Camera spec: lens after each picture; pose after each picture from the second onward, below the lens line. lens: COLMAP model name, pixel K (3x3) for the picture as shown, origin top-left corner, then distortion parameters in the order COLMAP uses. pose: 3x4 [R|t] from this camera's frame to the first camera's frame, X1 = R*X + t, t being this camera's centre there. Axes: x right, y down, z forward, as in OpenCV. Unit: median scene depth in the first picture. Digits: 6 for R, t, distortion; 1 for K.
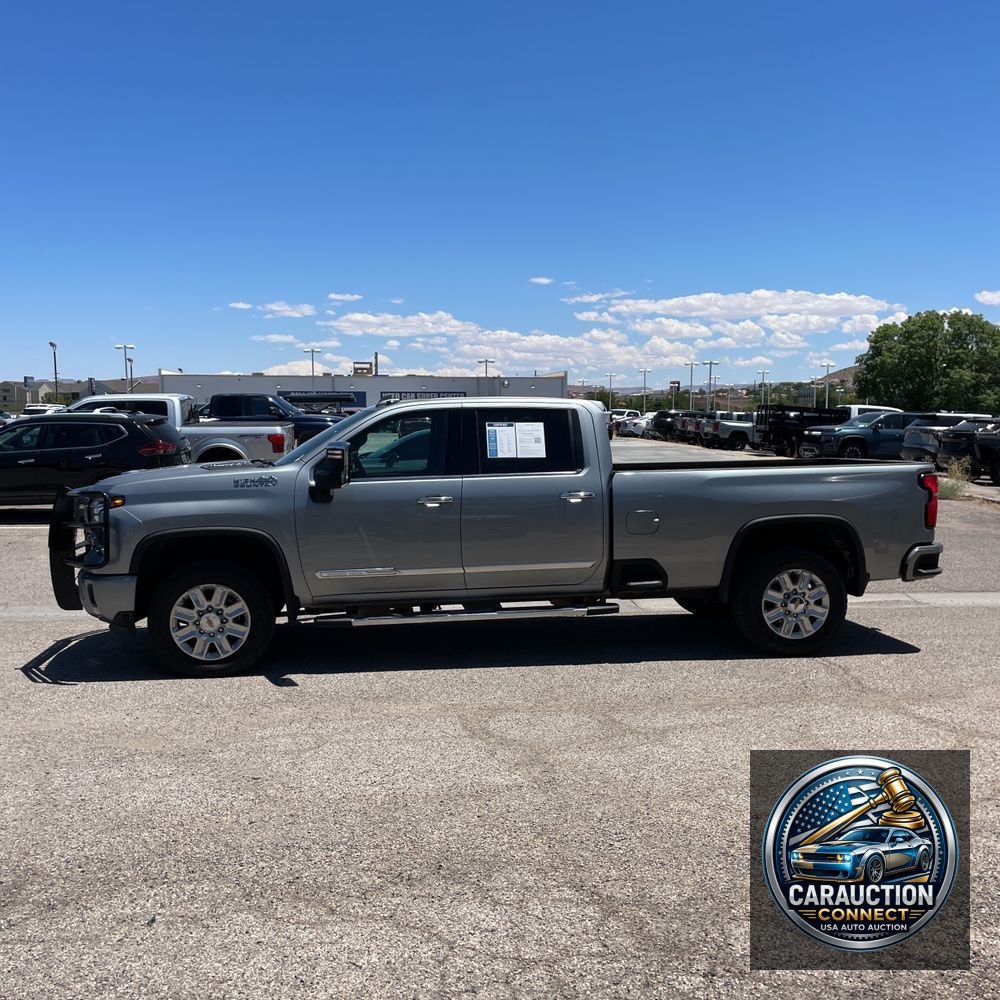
lens RADIAL K [[1004.7, 0, 503.1], [0, 1004.7, 488.3], [0, 0, 1]] dist [0.101102, -0.134955]
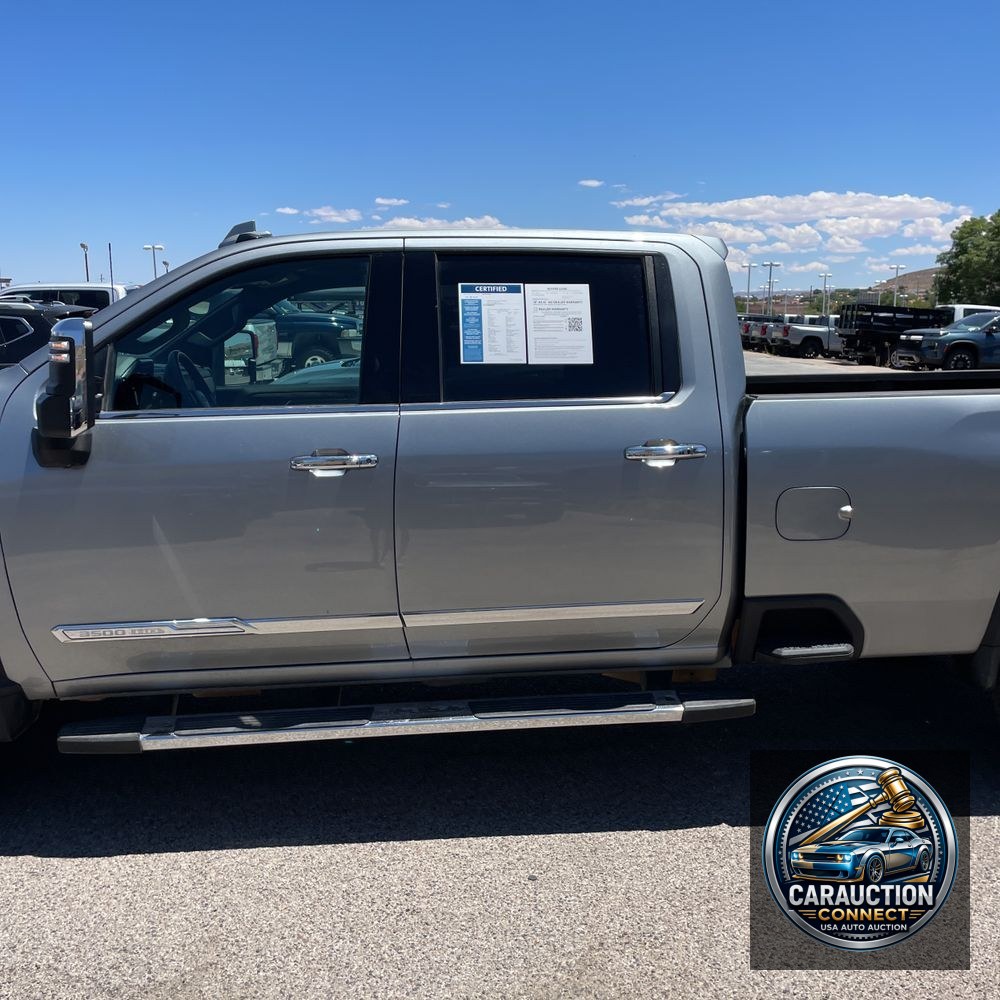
lens RADIAL K [[1004.7, 0, 503.1], [0, 1004.7, 488.3], [0, 0, 1]] dist [0.101102, -0.134955]
pose [[0.998948, 0.010808, -0.044574, 0.023184], [-0.006757, 0.995915, 0.090041, -0.015790], [0.045365, -0.089645, 0.994940, 0.550373]]
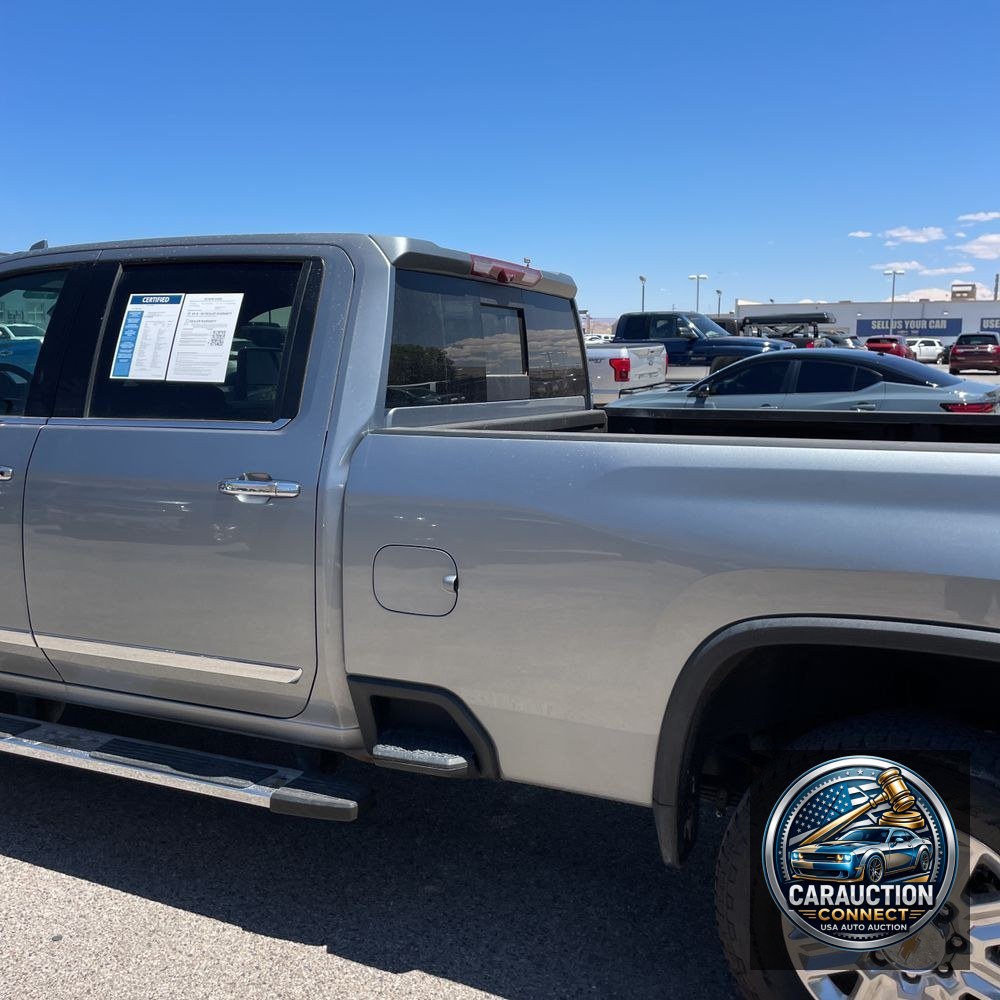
lens RADIAL K [[1004.7, 0, 503.1], [0, 1004.7, 488.3], [0, 0, 1]] dist [0.101102, -0.134955]
pose [[0.836005, 0.084501, -0.542176, 0.347000], [-0.048883, 0.995612, 0.079798, -0.026377], [0.546539, -0.040209, 0.836468, 0.724416]]
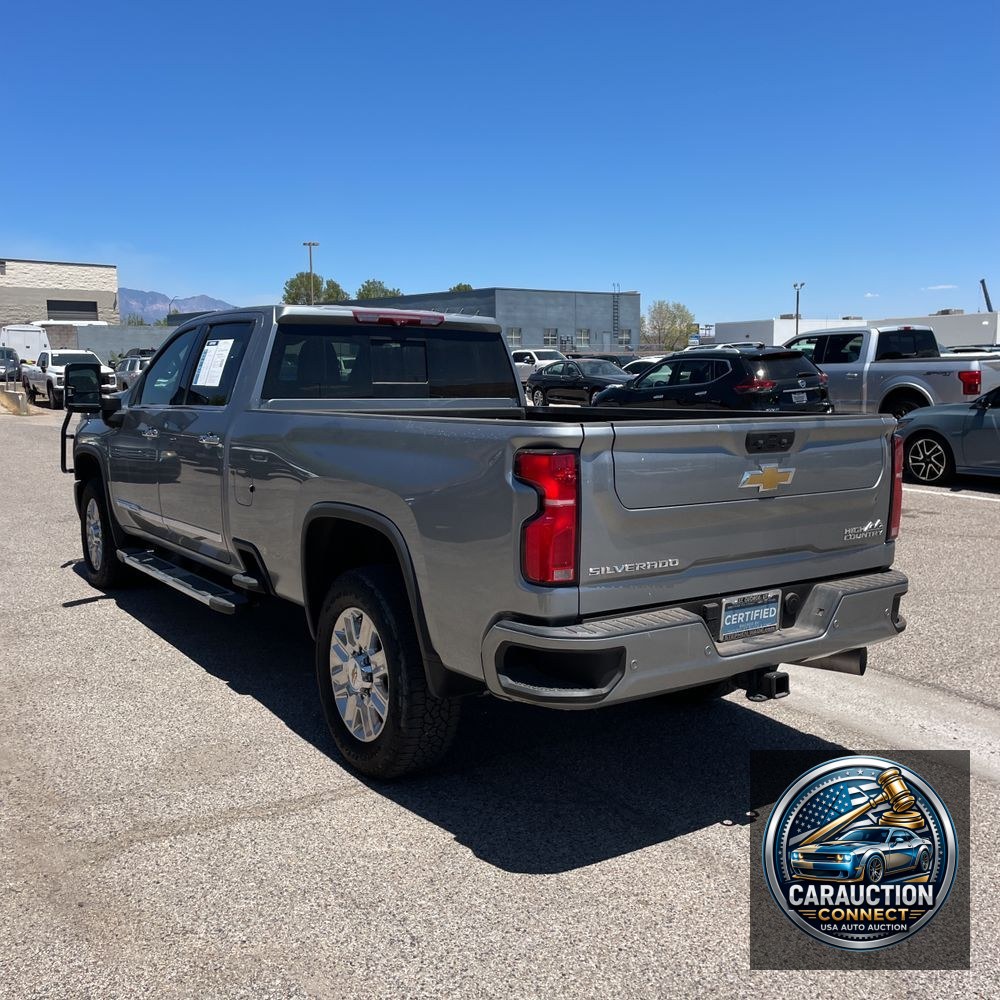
lens RADIAL K [[1004.7, 0, 503.1], [0, 1004.7, 488.3], [0, 0, 1]] dist [0.101102, -0.134955]
pose [[0.447951, 0.109664, -0.887307, 0.804013], [-0.060566, 0.993891, 0.092261, -0.037208], [0.892004, 0.012412, 0.451857, 0.844801]]
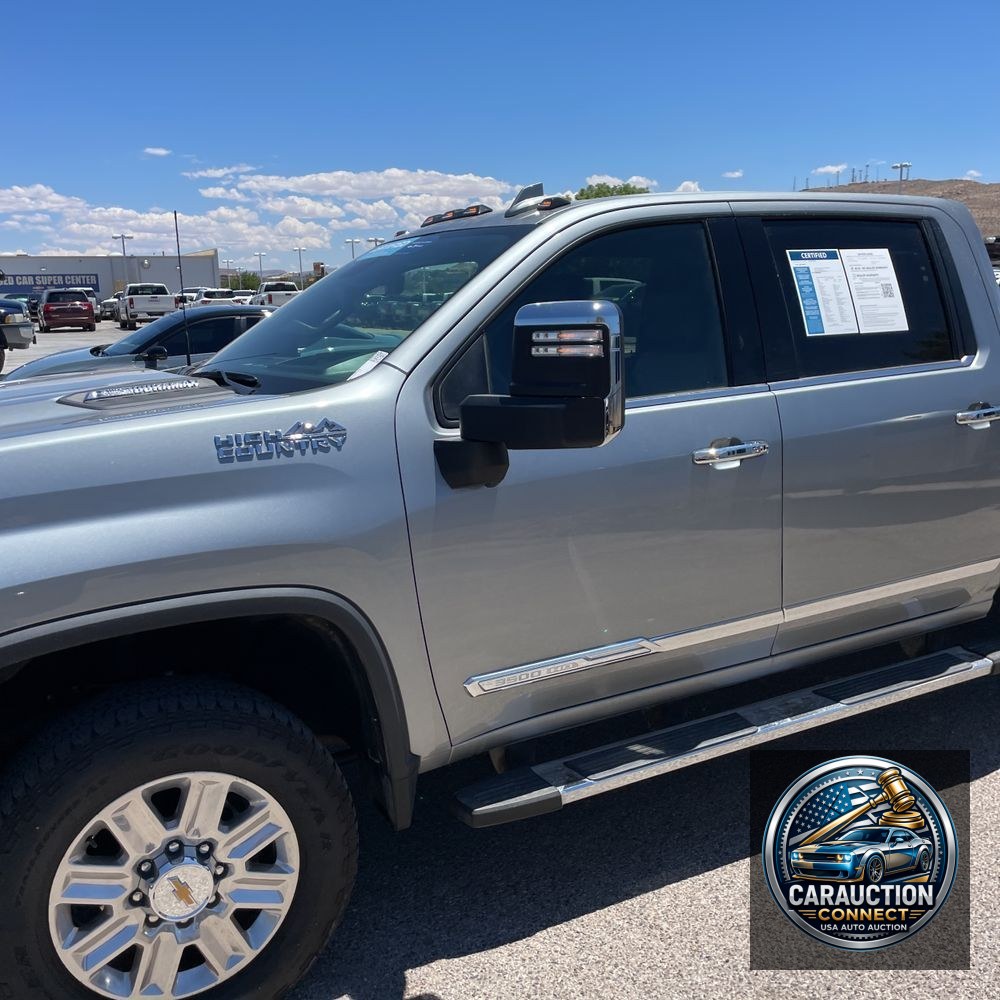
lens RADIAL K [[1004.7, 0, 503.1], [0, 1004.7, 488.3], [0, 0, 1]] dist [0.101102, -0.134955]
pose [[0.940873, -0.088598, 0.326969, -0.270051], [0.050929, 0.991218, 0.122038, -0.025330], [-0.334909, -0.098170, 0.937122, 0.635938]]
